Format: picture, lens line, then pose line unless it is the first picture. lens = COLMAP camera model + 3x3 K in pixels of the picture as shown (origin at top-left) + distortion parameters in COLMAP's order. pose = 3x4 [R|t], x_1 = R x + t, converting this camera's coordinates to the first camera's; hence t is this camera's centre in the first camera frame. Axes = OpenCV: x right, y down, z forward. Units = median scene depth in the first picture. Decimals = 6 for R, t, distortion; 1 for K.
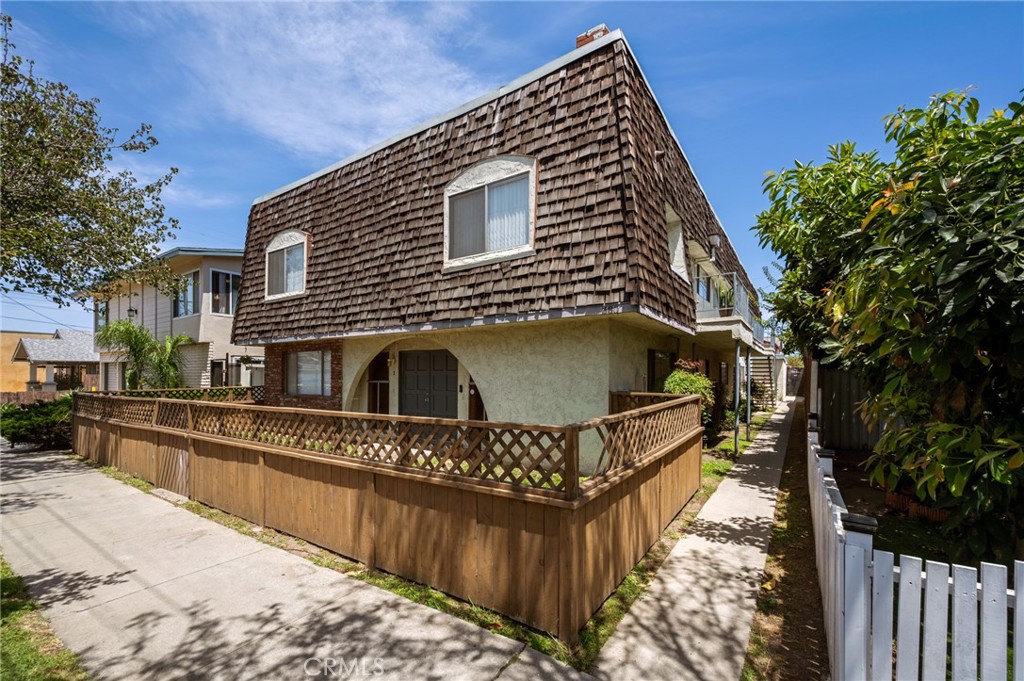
lens RADIAL K [[427.9, 0, 517.1], [0, 427.9, 380.4], [0, 0, 1]] dist [0.001403, 0.000042]
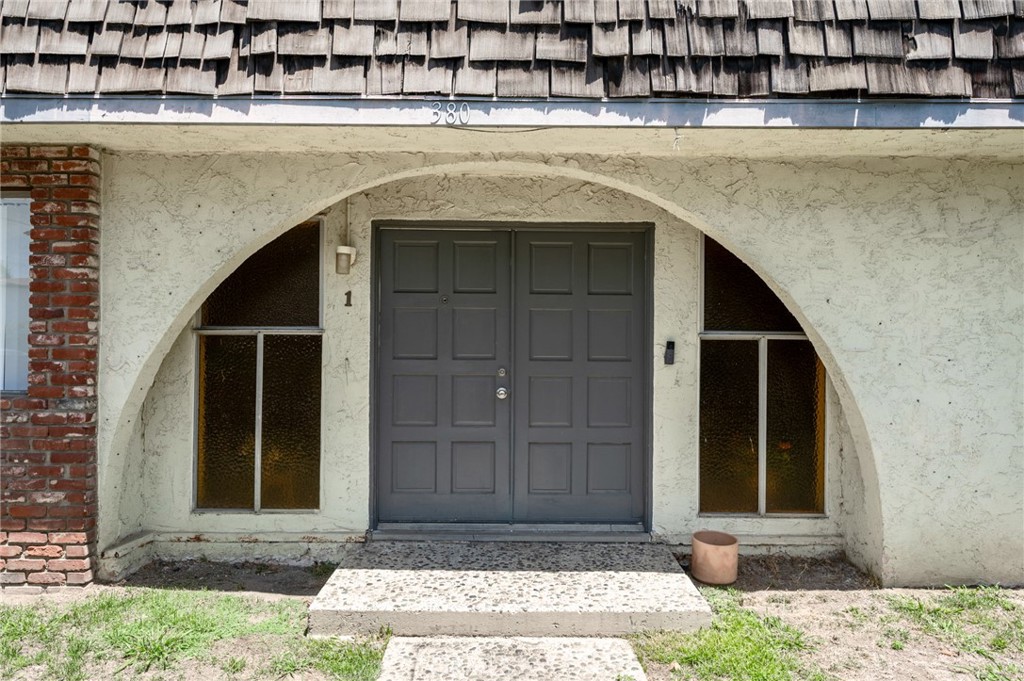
lens RADIAL K [[680.8, 0, 513.7], [0, 680.8, 342.0], [0, 0, 1]] dist [-0.006089, -0.000489]
pose [[0.829394, 0.002398, 0.558659, -0.522292], [0.001896, 0.999973, -0.007106, 0.015649], [-0.558661, 0.006953, 0.829367, 0.689058]]
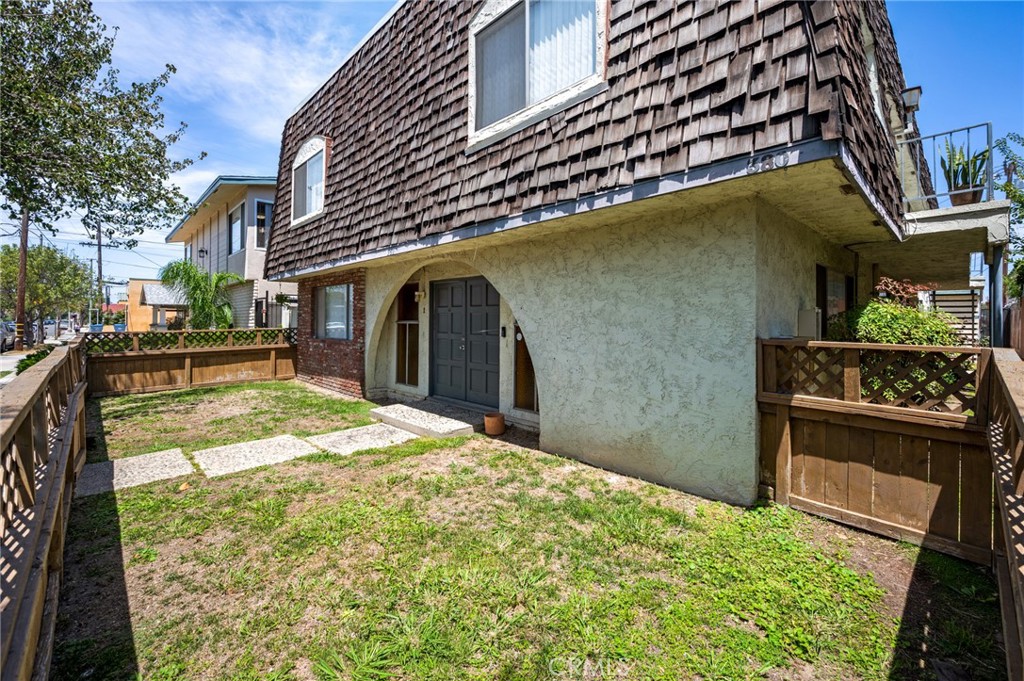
lens RADIAL K [[437.7, 0, 514.7], [0, 437.7, 314.0], [0, 0, 1]] dist [-0.001510, 0.000162]
pose [[0.976965, -0.001521, -0.213394, 0.035919], [-0.004068, 0.999660, -0.025750, 0.009203], [0.213360, 0.026025, 0.976627, 0.340535]]
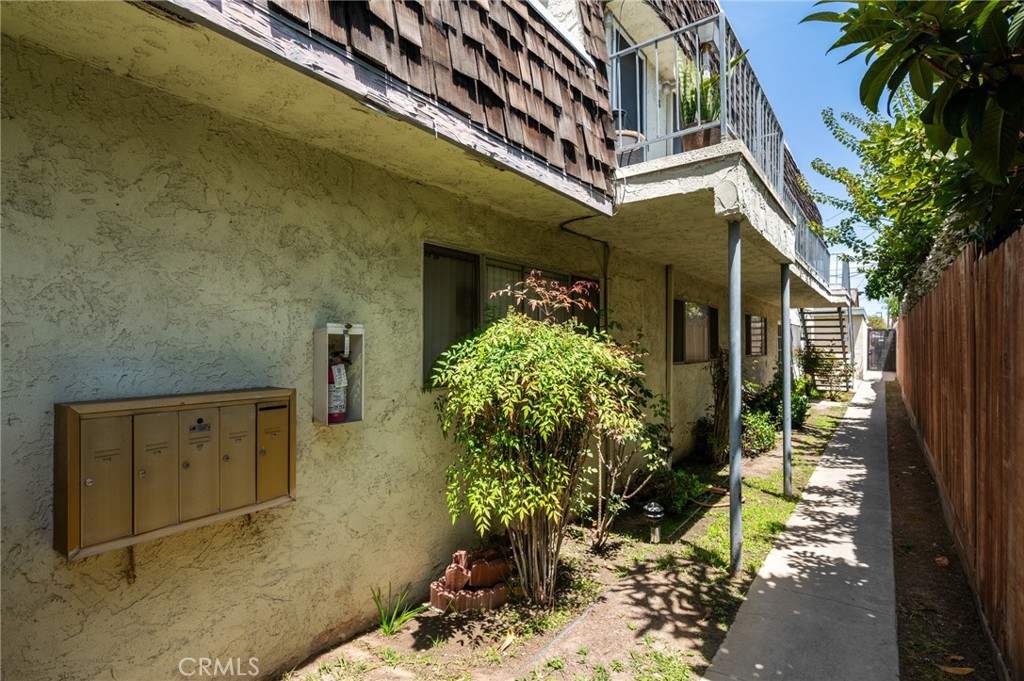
lens RADIAL K [[504.2, 0, 516.8], [0, 504.2, 338.7], [0, 0, 1]] dist [0.000302, 0.000387]
pose [[0.999167, -0.003392, -0.040677, 0.378116], [0.002598, 0.999805, -0.019551, 0.000219], [0.040735, 0.019429, 0.998981, 0.636233]]
